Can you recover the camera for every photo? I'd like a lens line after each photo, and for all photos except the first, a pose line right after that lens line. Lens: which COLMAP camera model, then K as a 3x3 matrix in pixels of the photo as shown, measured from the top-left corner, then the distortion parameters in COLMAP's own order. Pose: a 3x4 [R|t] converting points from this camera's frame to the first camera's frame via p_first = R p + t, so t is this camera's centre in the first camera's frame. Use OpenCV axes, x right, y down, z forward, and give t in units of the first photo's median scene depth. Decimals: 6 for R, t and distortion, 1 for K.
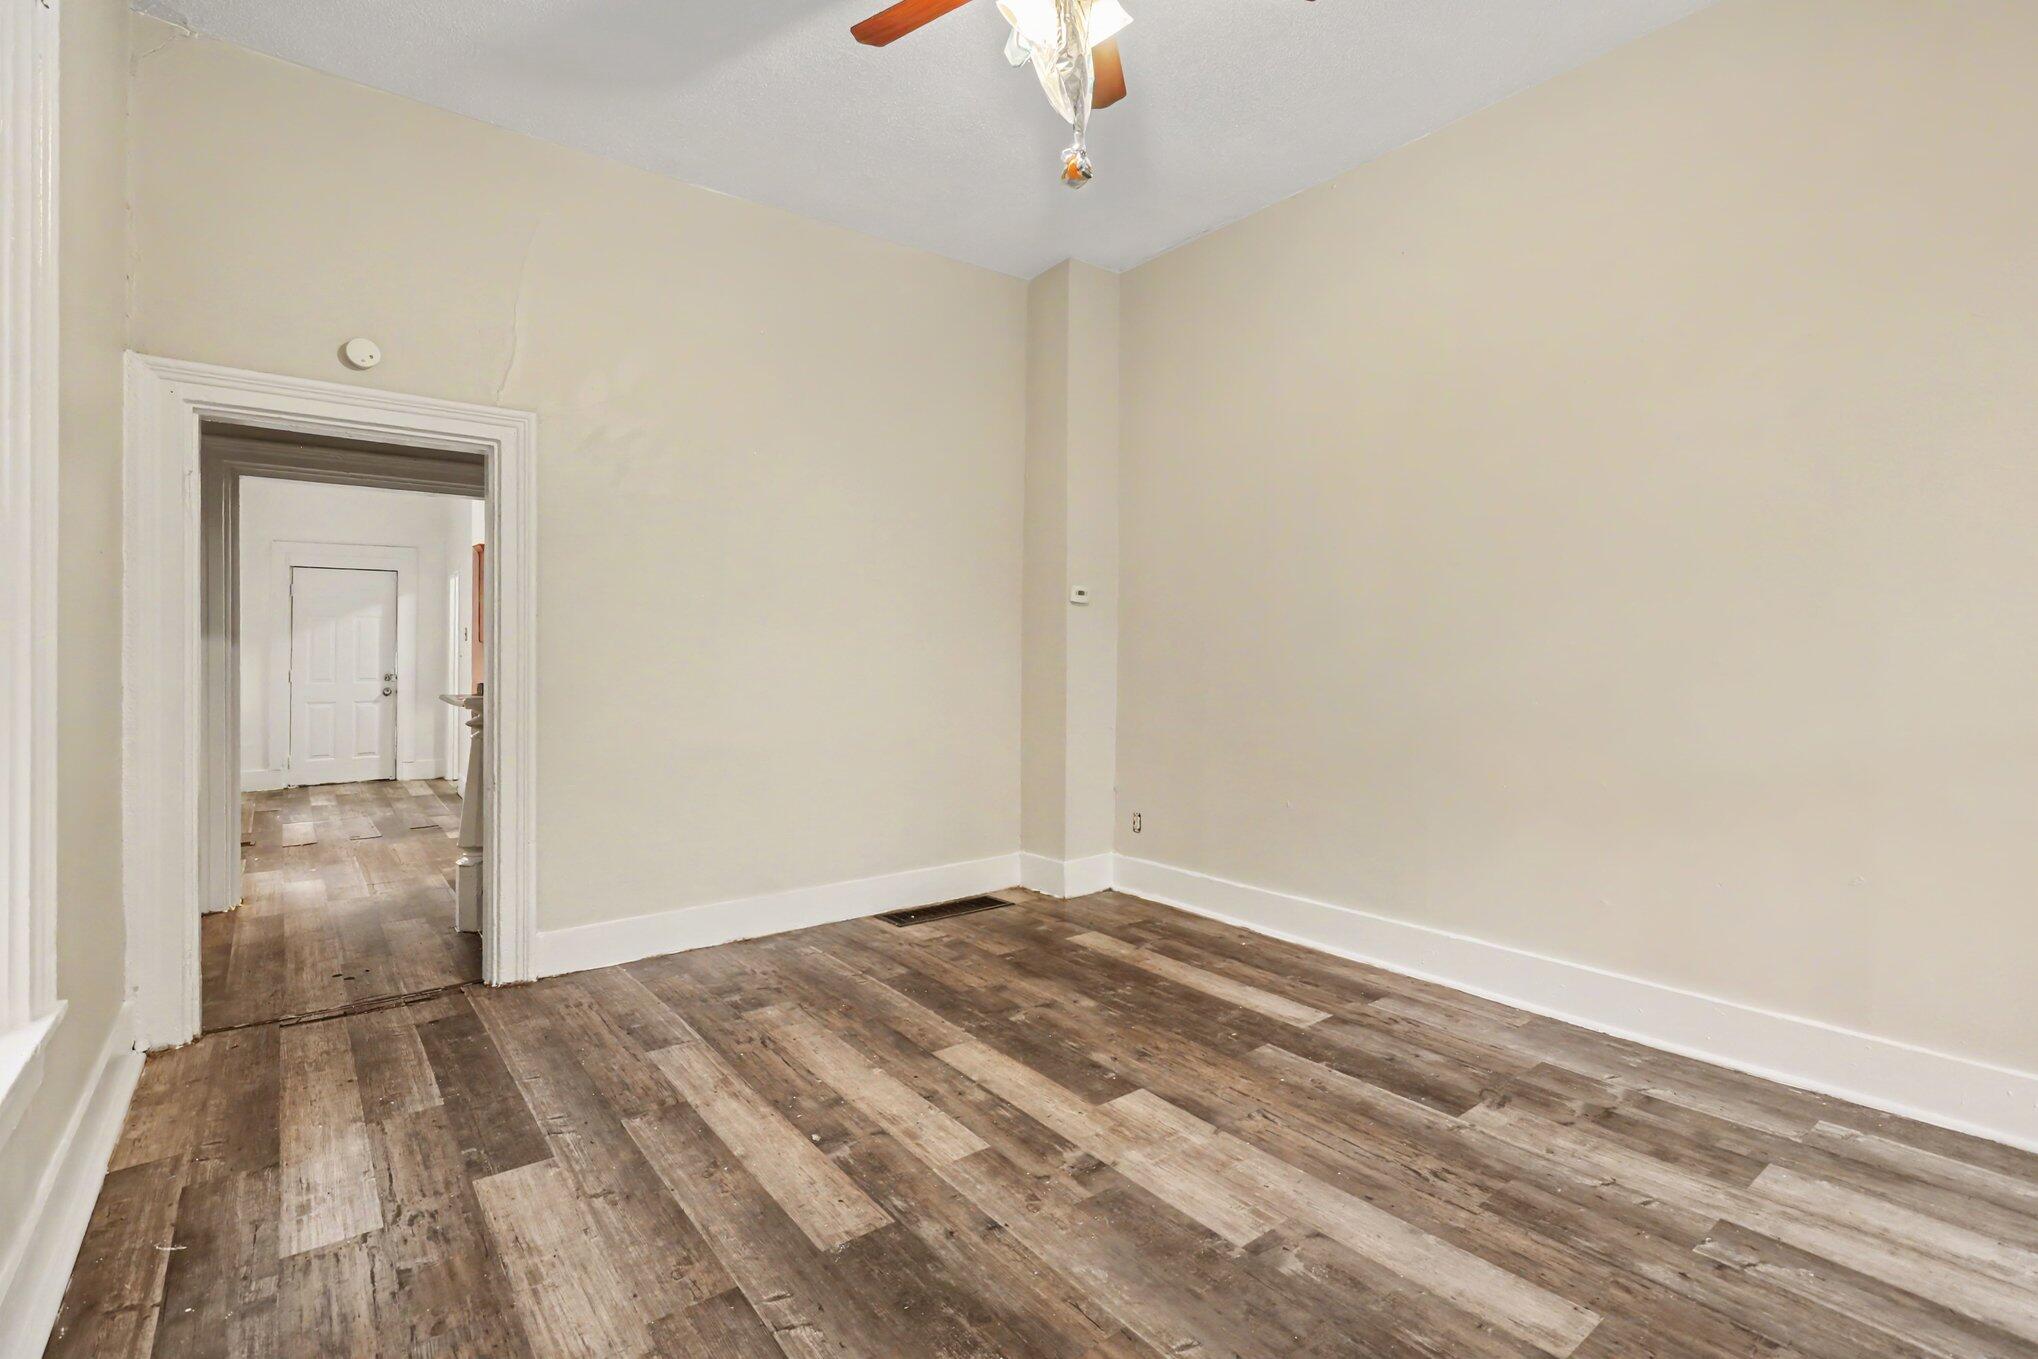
lens RADIAL K [[949.0, 0, 1013.5], [0, 949.0, 669.9], [0, 0, 1]] dist [-0.013789, 0.005587]
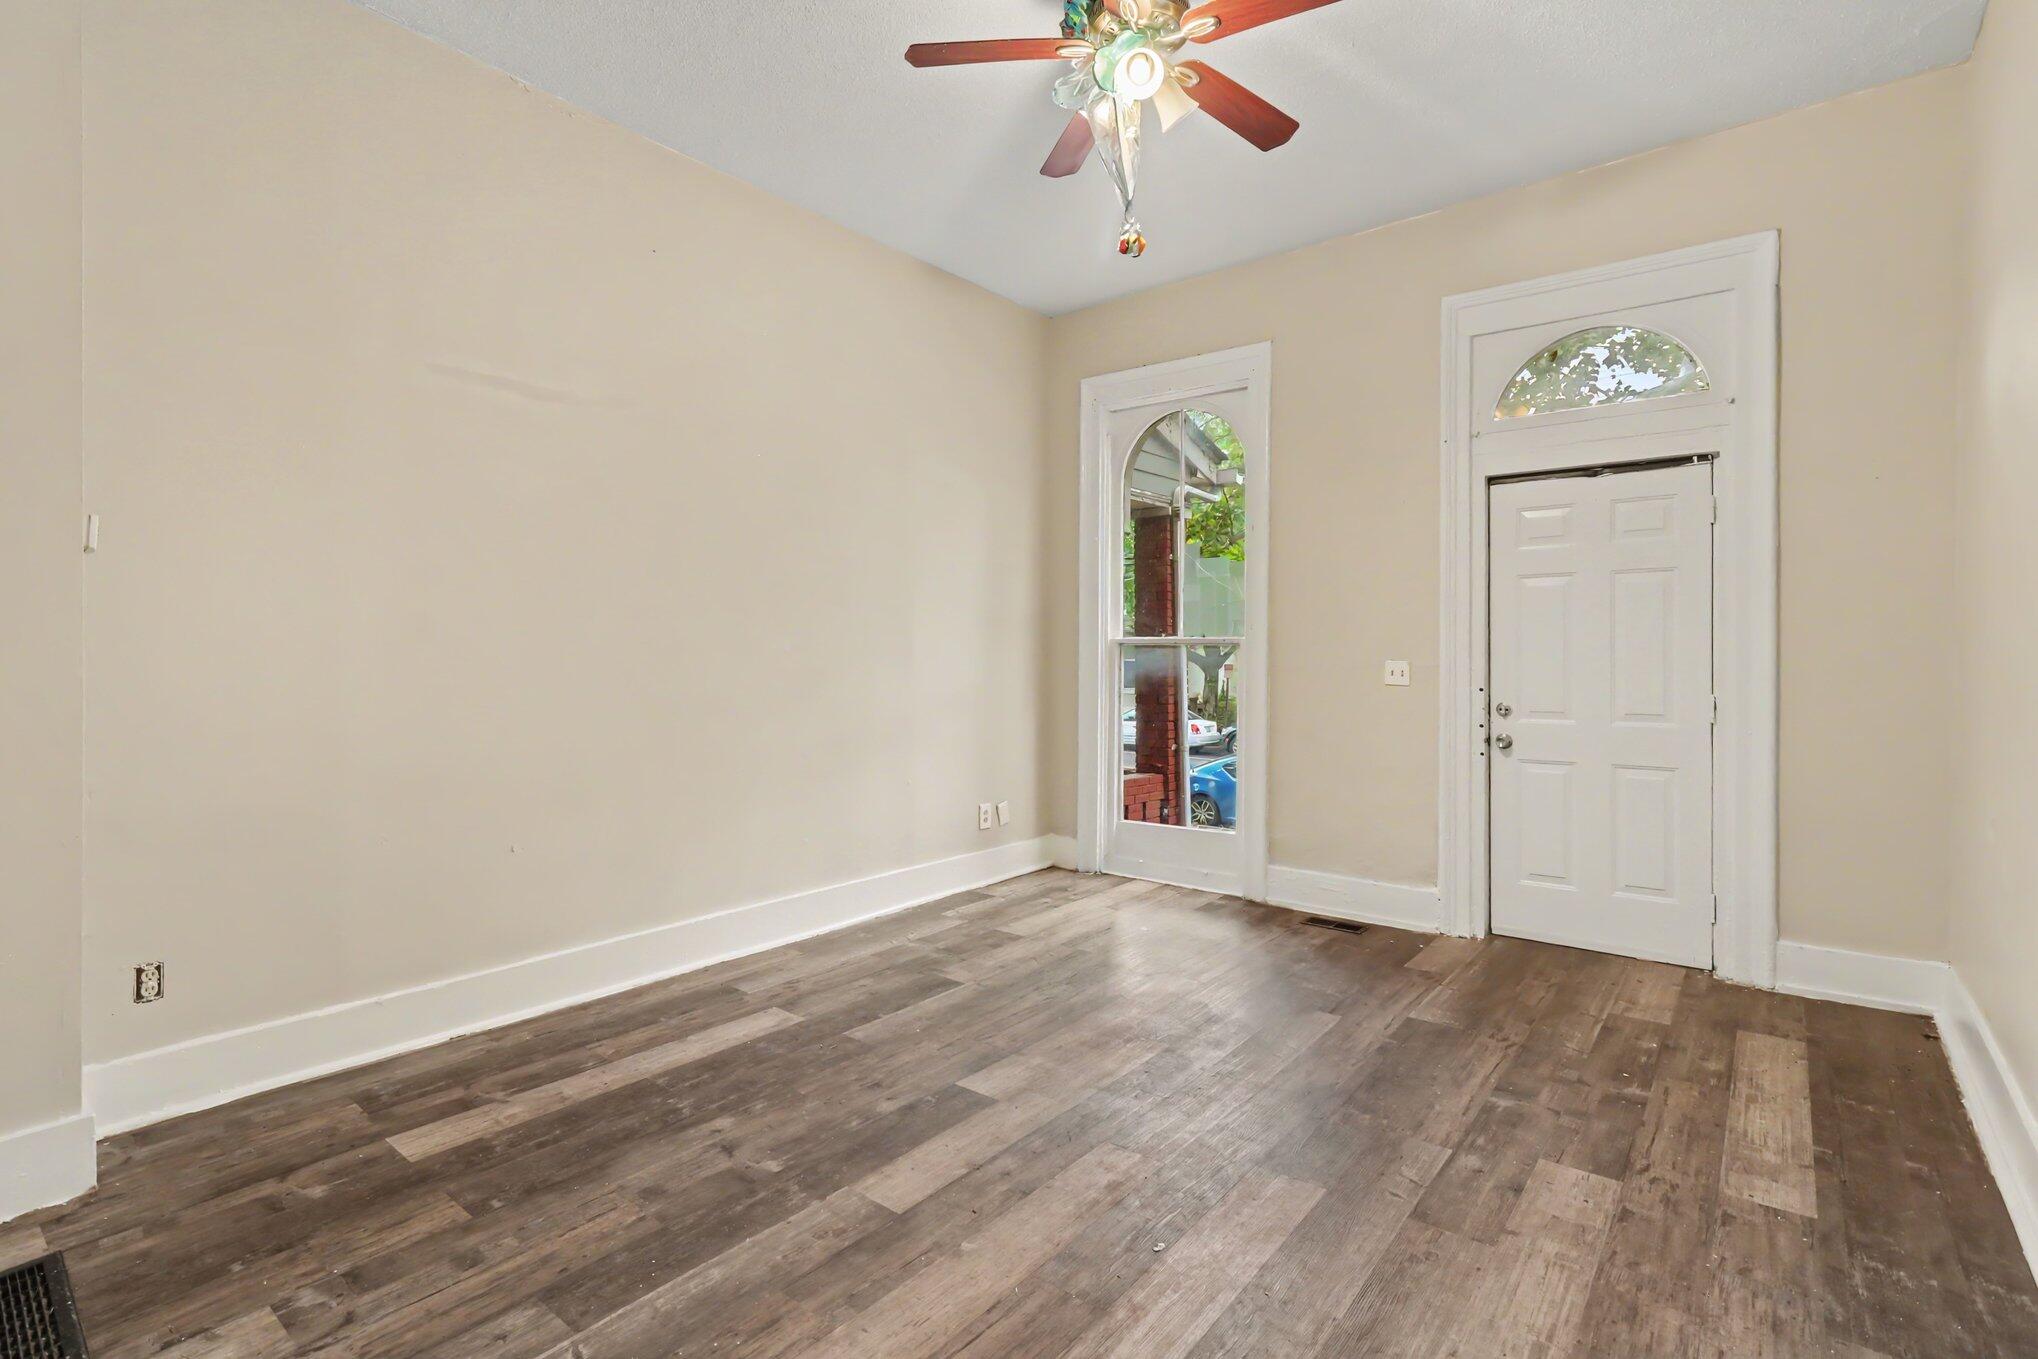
lens RADIAL K [[949.0, 0, 1025.1], [0, 949.0, 656.9], [0, 0, 1]] dist [-0.013789, 0.005587]
pose [[-0.238935, -0.002000, 0.971034, -0.905045], [0.019645, 0.999783, 0.006893, -0.023878], [-0.970837, 0.020723, -0.238844, 1.203268]]
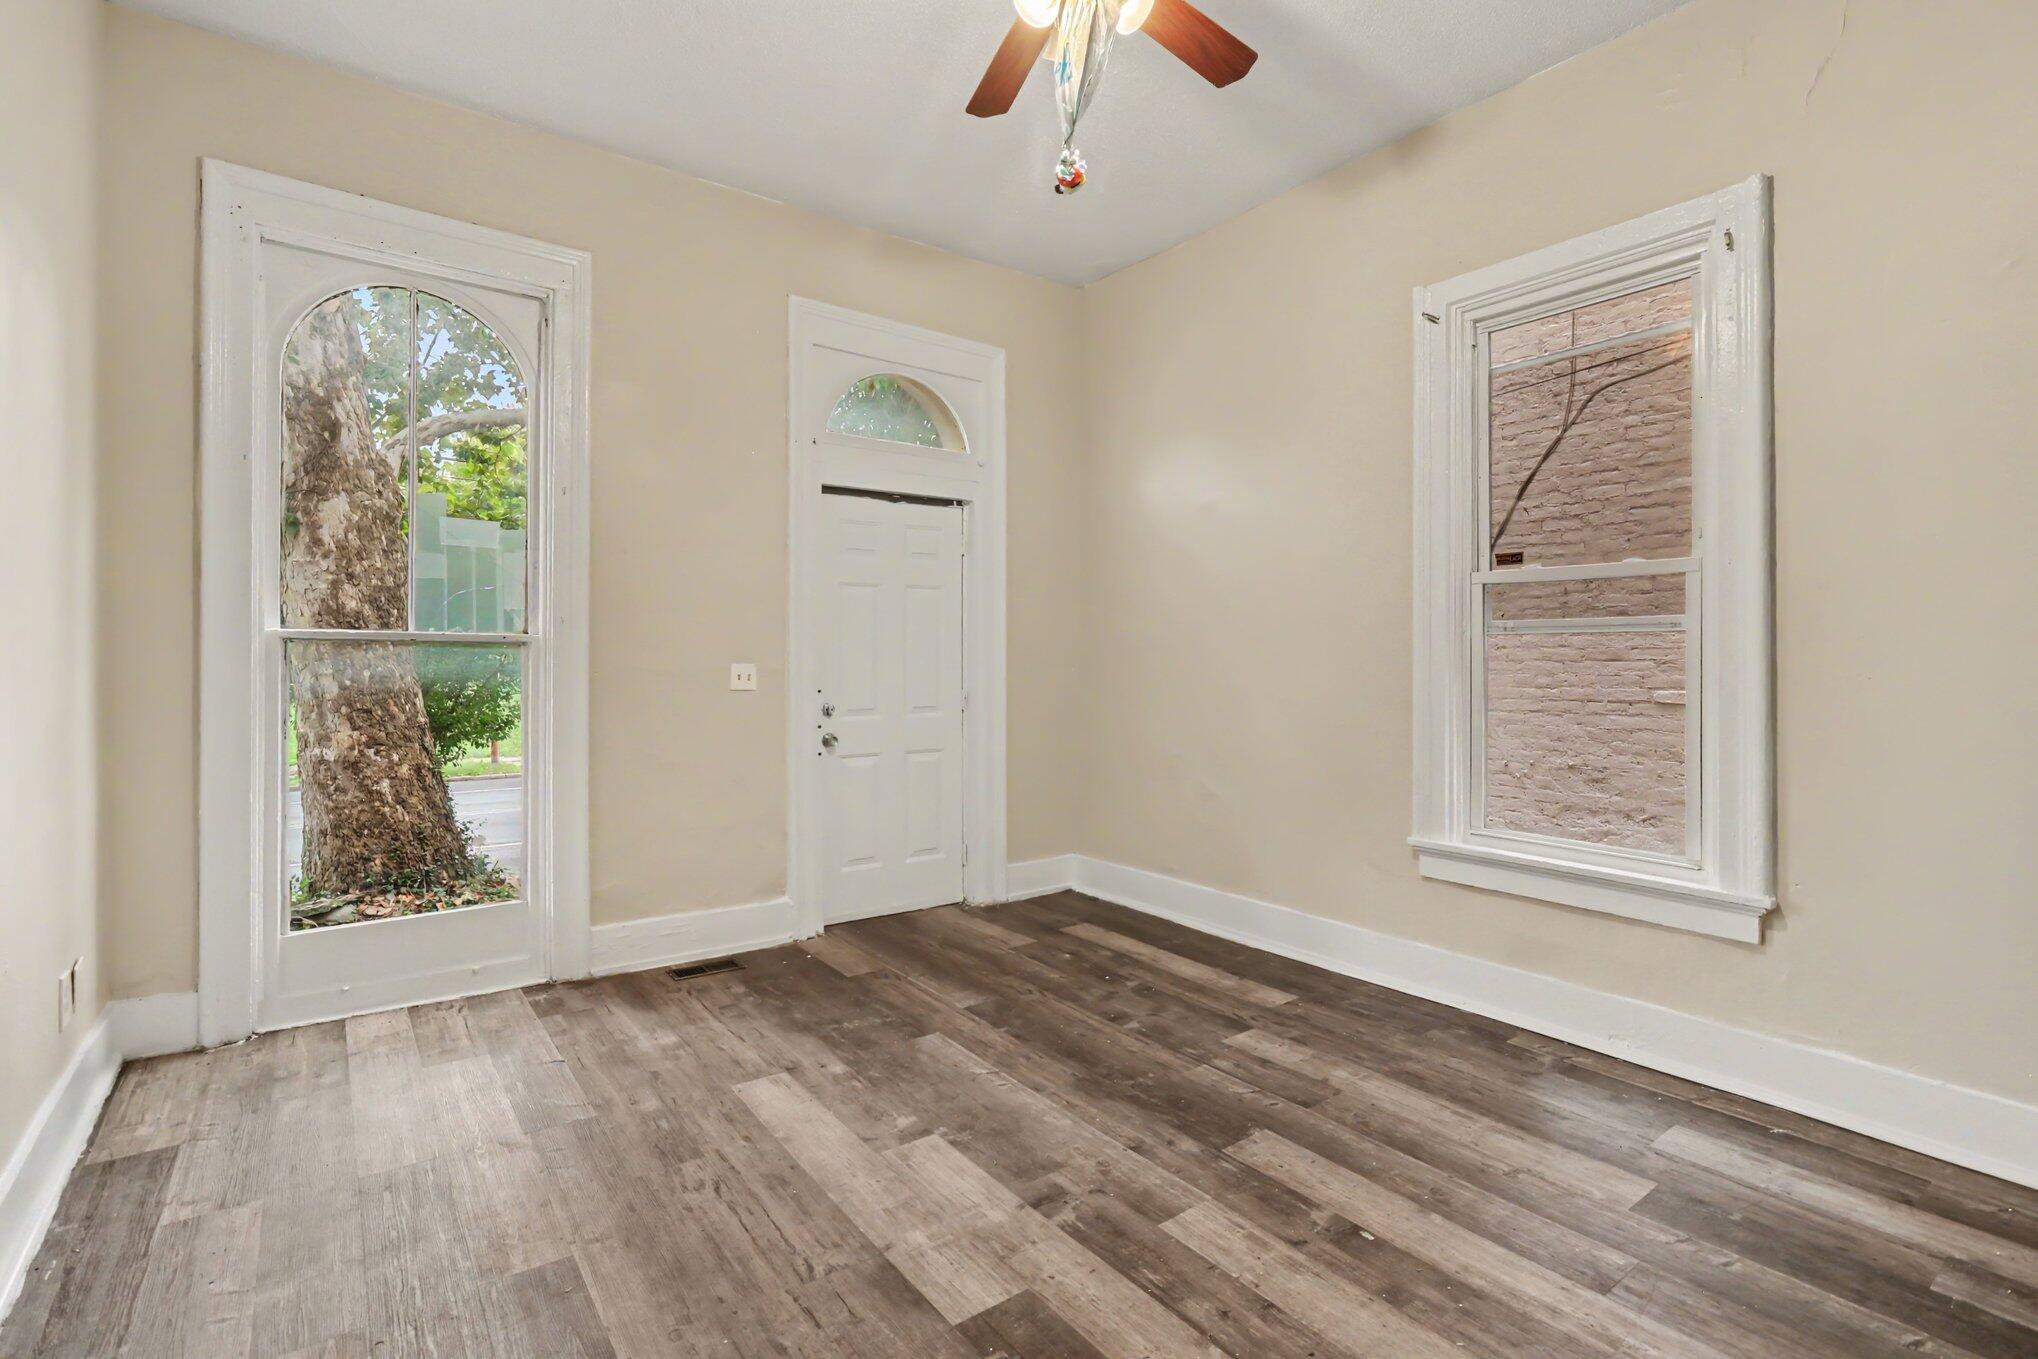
lens RADIAL K [[949.0, 0, 1017.1], [0, 949.0, 658.5], [0, 0, 1]] dist [-0.013789, 0.005587]
pose [[-0.999763, -0.001862, 0.021670, 0.080949], [-0.001335, 0.999703, 0.024321, -0.039918], [-0.021709, 0.024286, -0.999469, 1.705483]]
